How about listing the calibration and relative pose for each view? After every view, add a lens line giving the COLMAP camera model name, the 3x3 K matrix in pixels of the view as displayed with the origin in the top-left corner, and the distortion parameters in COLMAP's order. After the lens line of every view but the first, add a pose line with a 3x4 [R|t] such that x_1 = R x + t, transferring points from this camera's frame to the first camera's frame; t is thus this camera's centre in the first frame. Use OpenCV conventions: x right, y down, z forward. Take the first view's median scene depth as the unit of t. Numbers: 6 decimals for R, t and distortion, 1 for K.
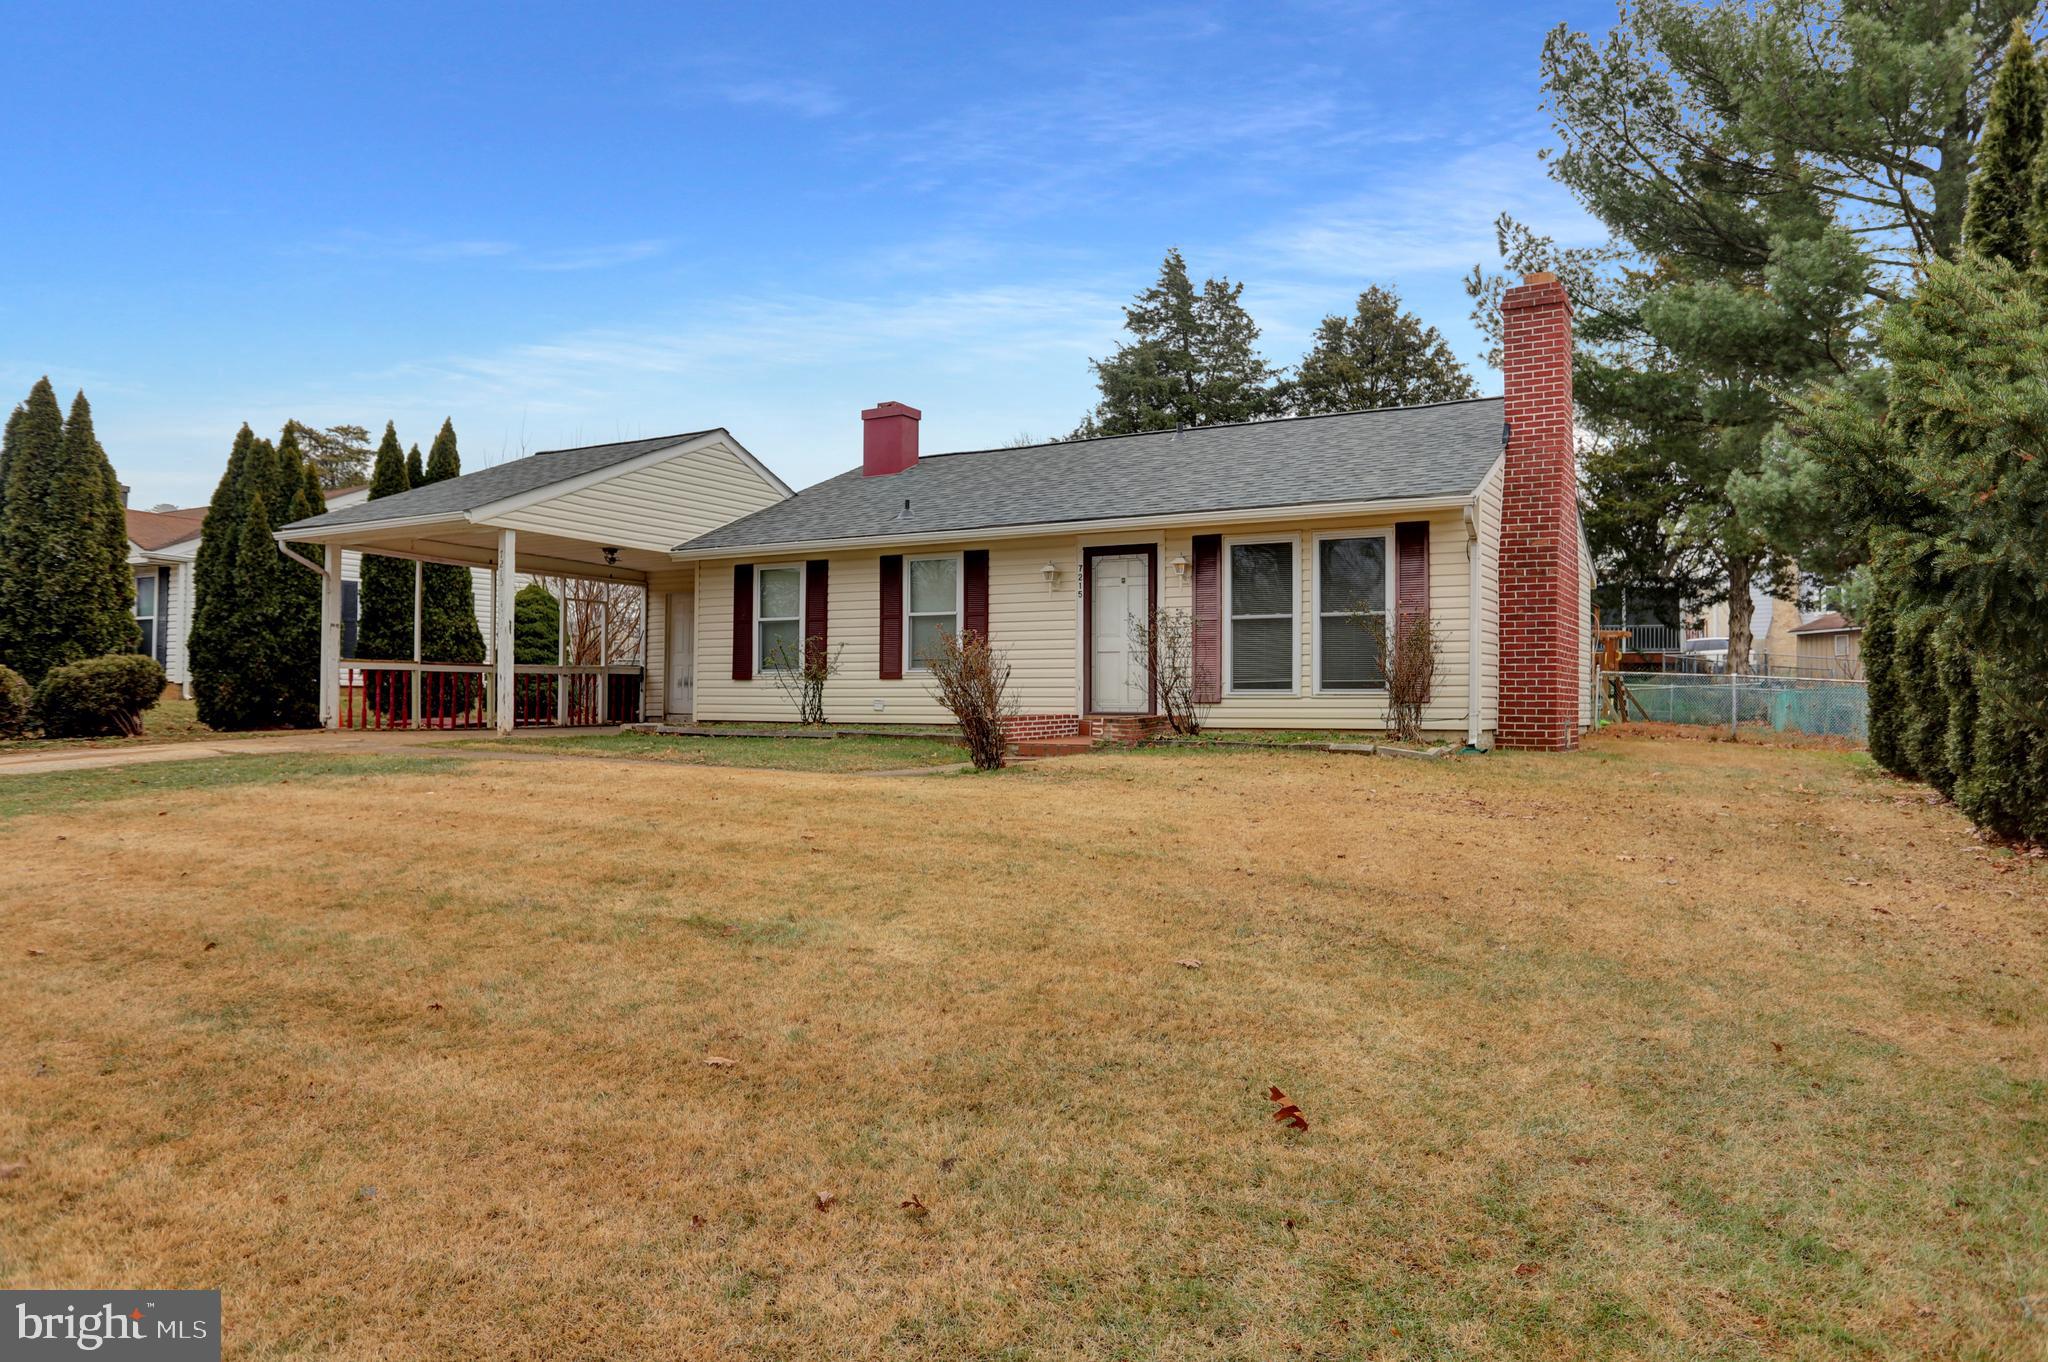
lens RADIAL K [[1349.3, 0, 1024.0], [0, 1349.3, 681.0], [0, 0, 1]] dist [-0.033563, -0.000100]
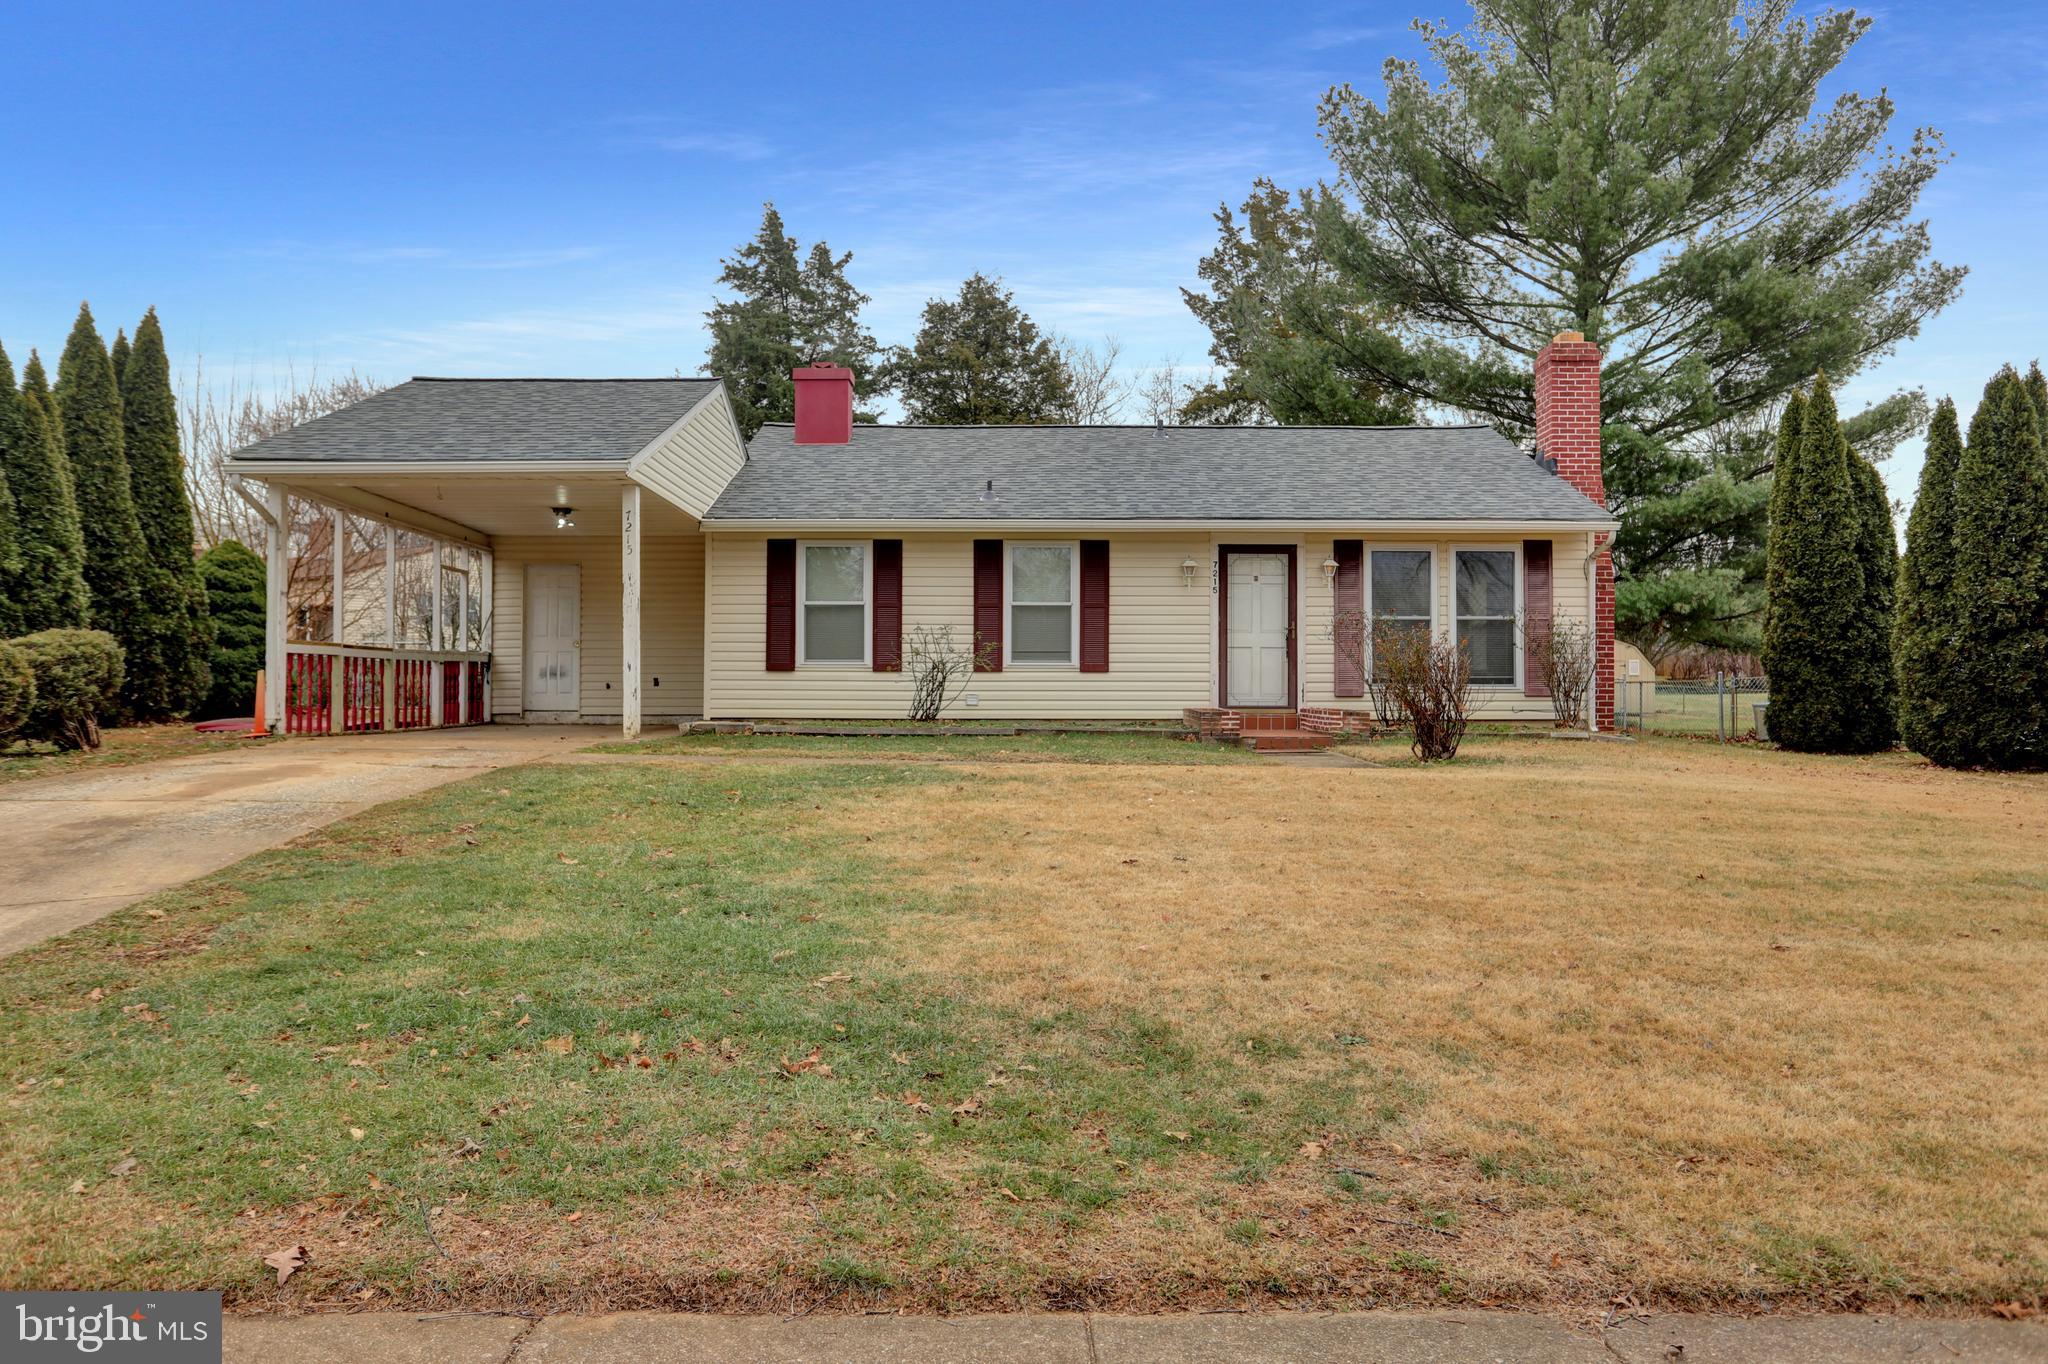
lens RADIAL K [[1462.2, 0, 1018.7], [0, 1462.2, 678.1], [0, 0, 1]] dist [-0.014076, 0.006297]
pose [[0.869501, 0.004246, 0.493913, -0.616681], [-0.007025, 0.999968, 0.003772, -0.001010], [-0.493881, -0.006749, 0.869503, 0.108719]]
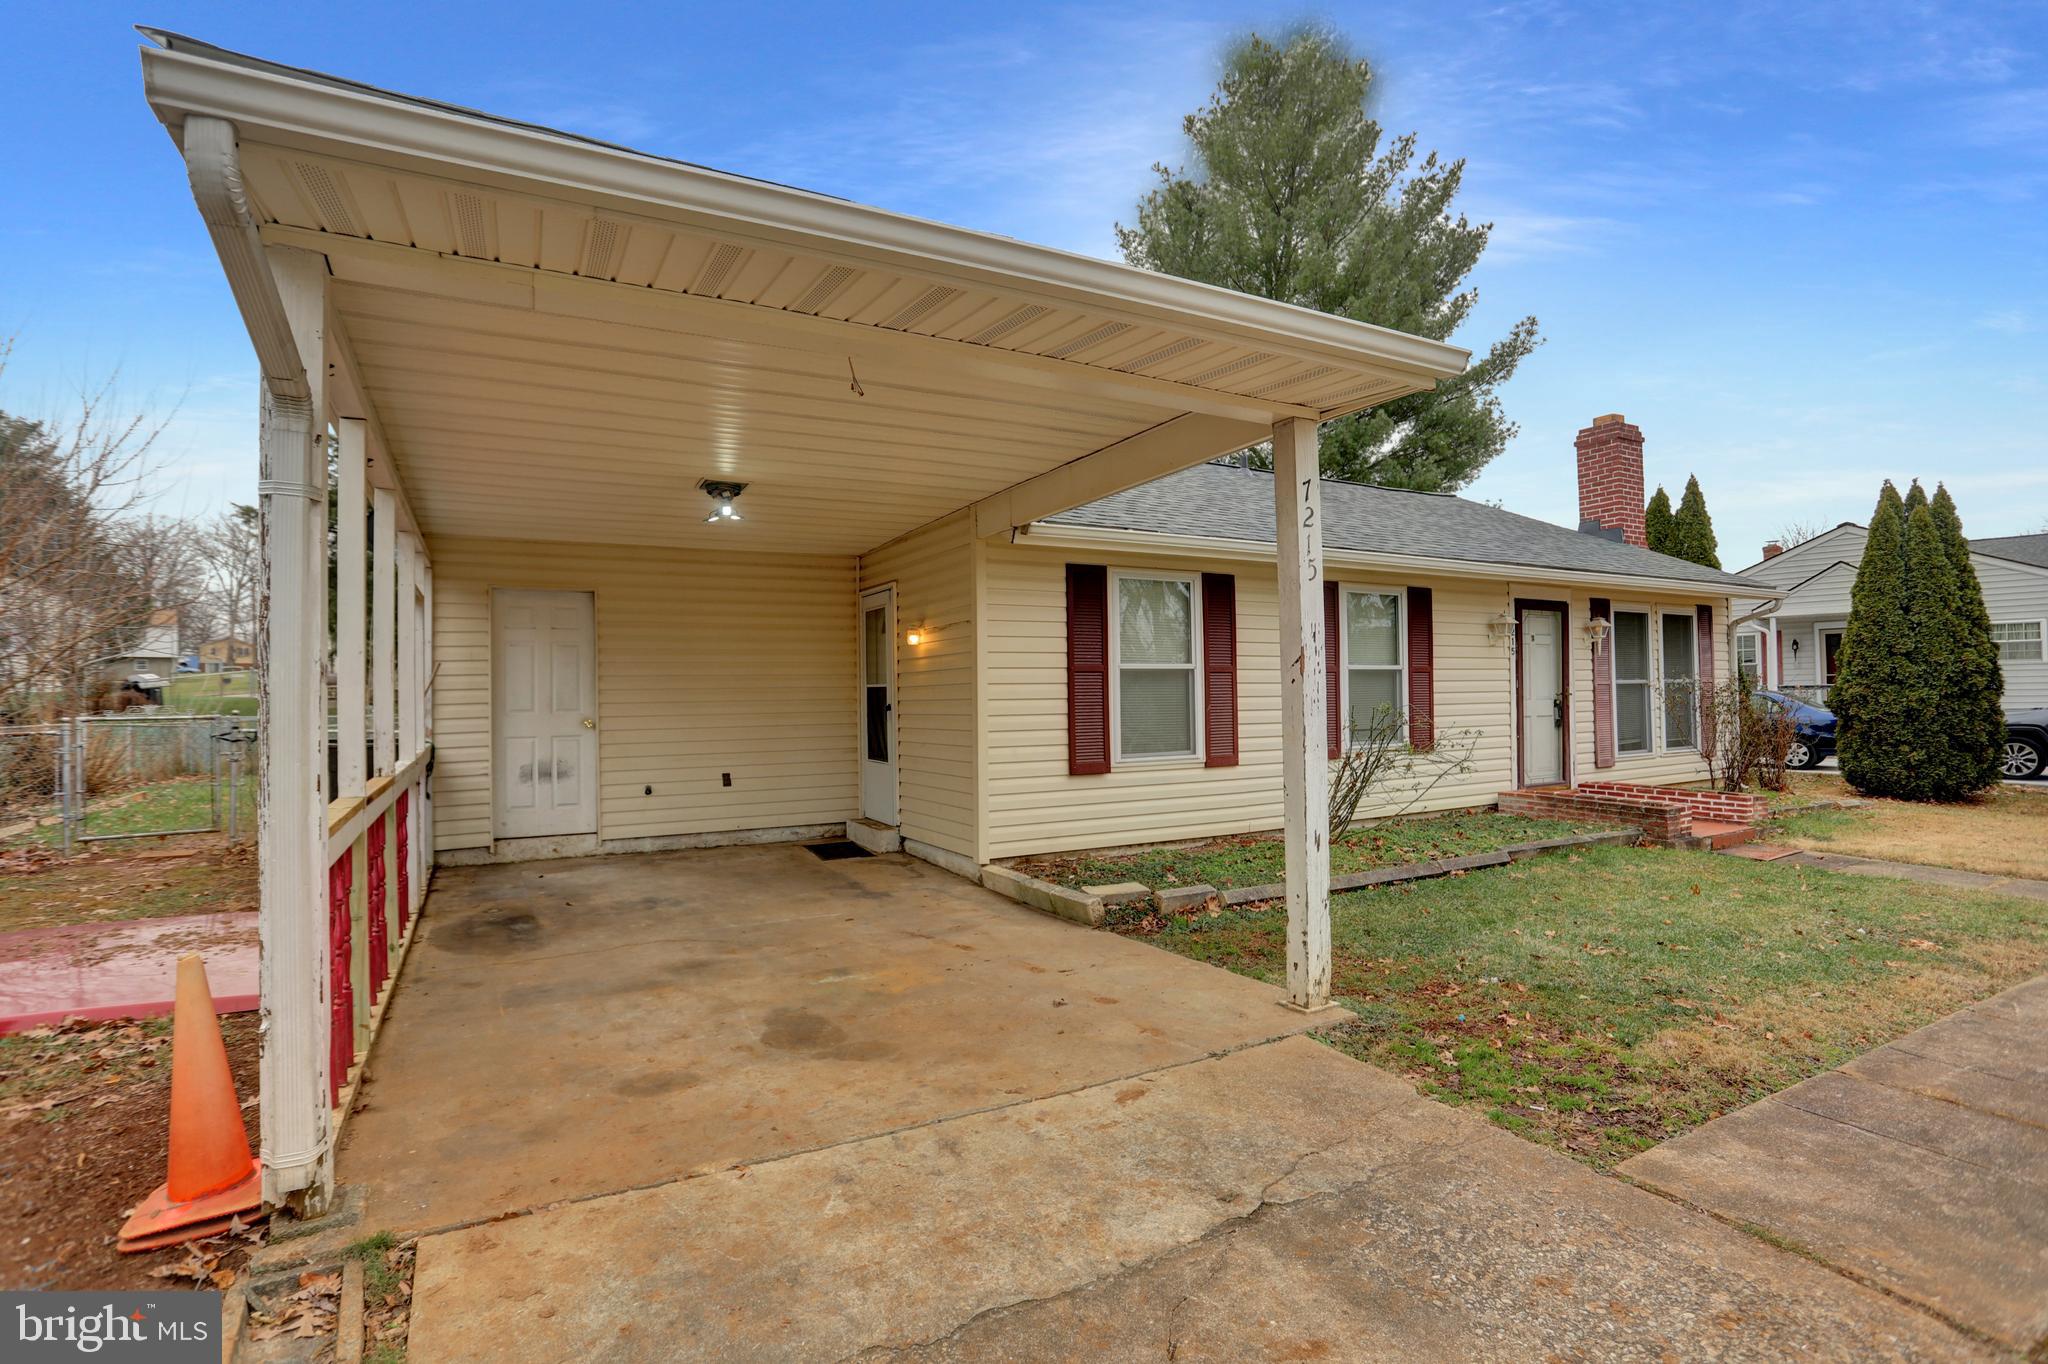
lens RADIAL K [[988.5, 0, 1036.4], [0, 988.5, 681.0], [0, 0, 1]] dist [-0.076951, 0.033387]
pose [[0.510687, 0.000233, 0.859767, -0.642097], [0.000209, 1.000000, -0.000395, -0.043884], [-0.859767, 0.000381, 0.510687, 0.920459]]
